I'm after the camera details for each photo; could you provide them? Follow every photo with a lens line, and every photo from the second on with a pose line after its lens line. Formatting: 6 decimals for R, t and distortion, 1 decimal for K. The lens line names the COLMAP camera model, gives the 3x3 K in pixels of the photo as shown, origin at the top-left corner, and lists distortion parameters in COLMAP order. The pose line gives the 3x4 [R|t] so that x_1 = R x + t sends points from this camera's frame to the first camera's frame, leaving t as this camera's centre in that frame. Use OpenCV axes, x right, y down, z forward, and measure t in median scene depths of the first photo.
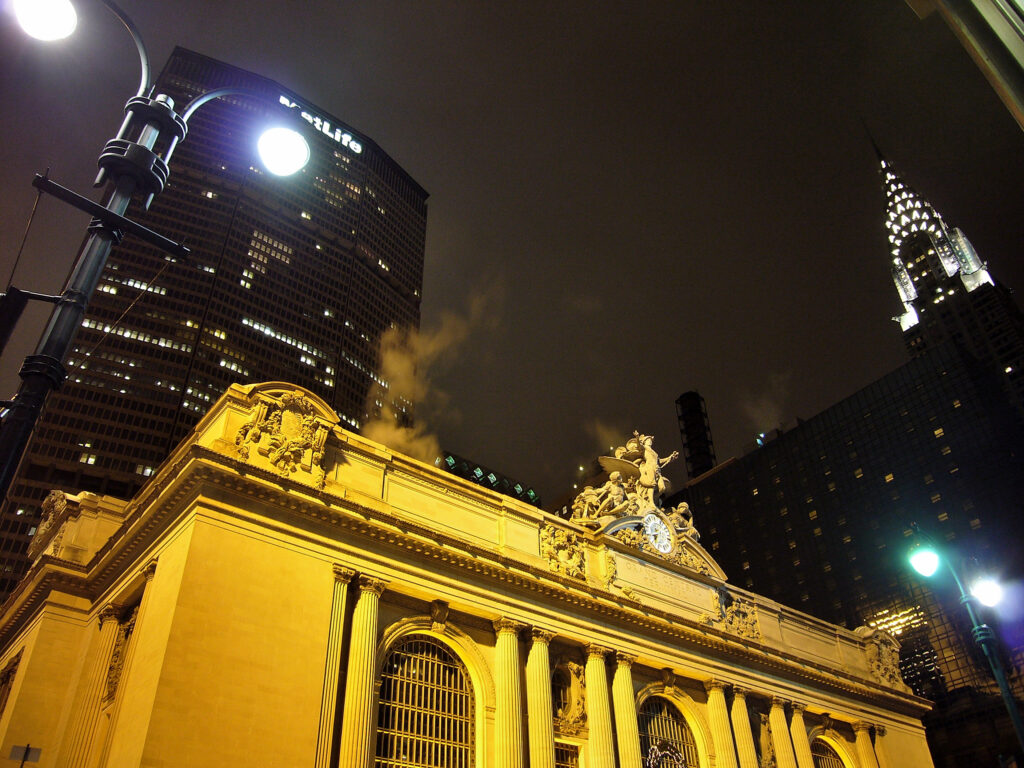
lens RADIAL K [[846.6, 0, 534.6], [0, 846.6, 381.1], [0, 0, 1]] dist [-0.141522, 0.164369]
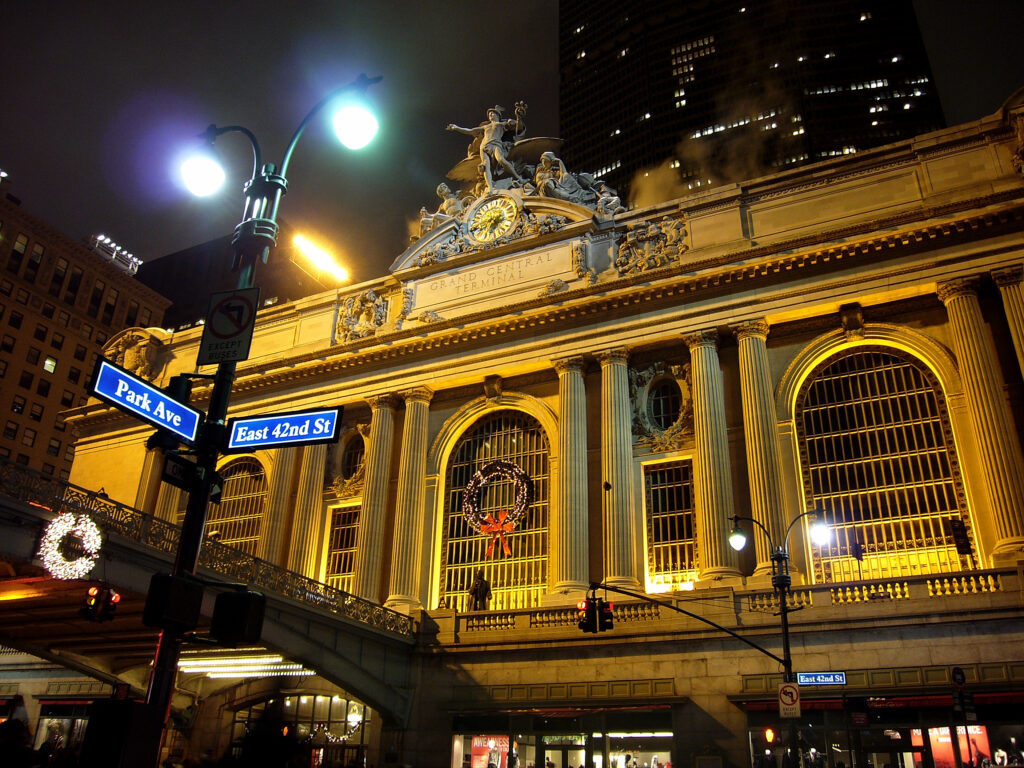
lens RADIAL K [[846.6, 0, 534.6], [0, 846.6, 381.1], [0, 0, 1]] dist [-0.141522, 0.164369]
pose [[0.410903, -0.351902, -0.841025, 0.861224], [0.550980, 0.830824, -0.078440, 0.432732], [0.726347, -0.431157, 0.535279, 0.580106]]
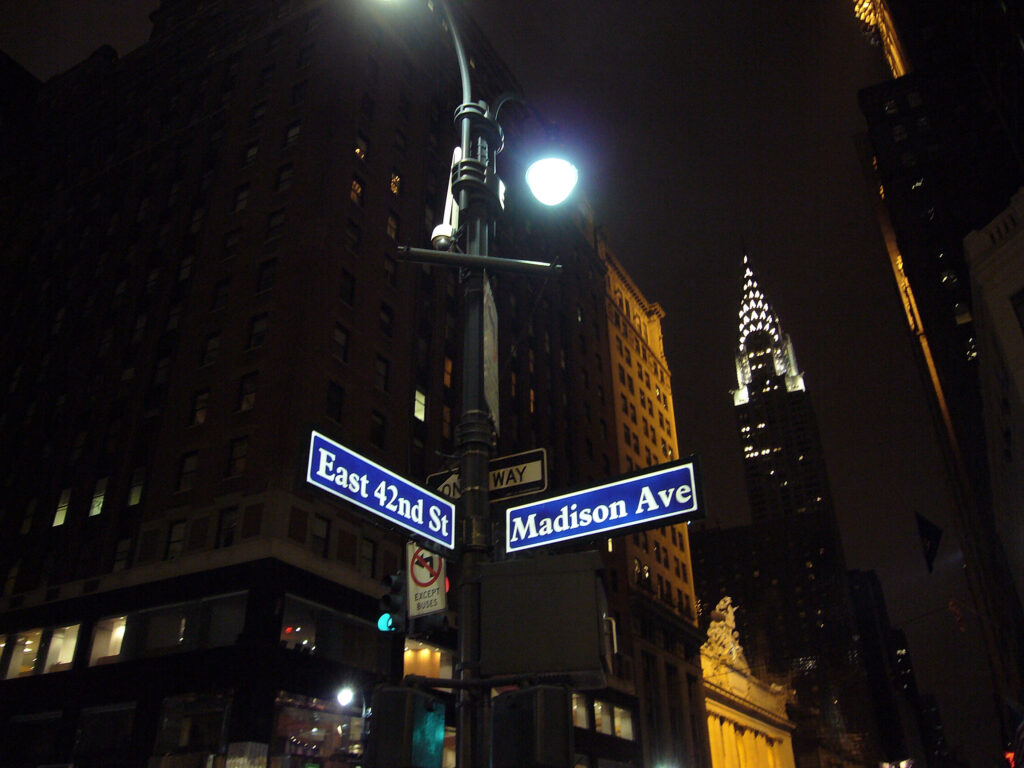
lens RADIAL K [[846.6, 0, 534.6], [0, 846.6, 381.1], [0, 0, 1]] dist [-0.141522, 0.164369]
pose [[0.925141, 0.201648, 0.321640, -0.298543], [-0.244525, 0.964619, 0.098580, -0.148547], [-0.290381, -0.169849, 0.941716, -0.182115]]
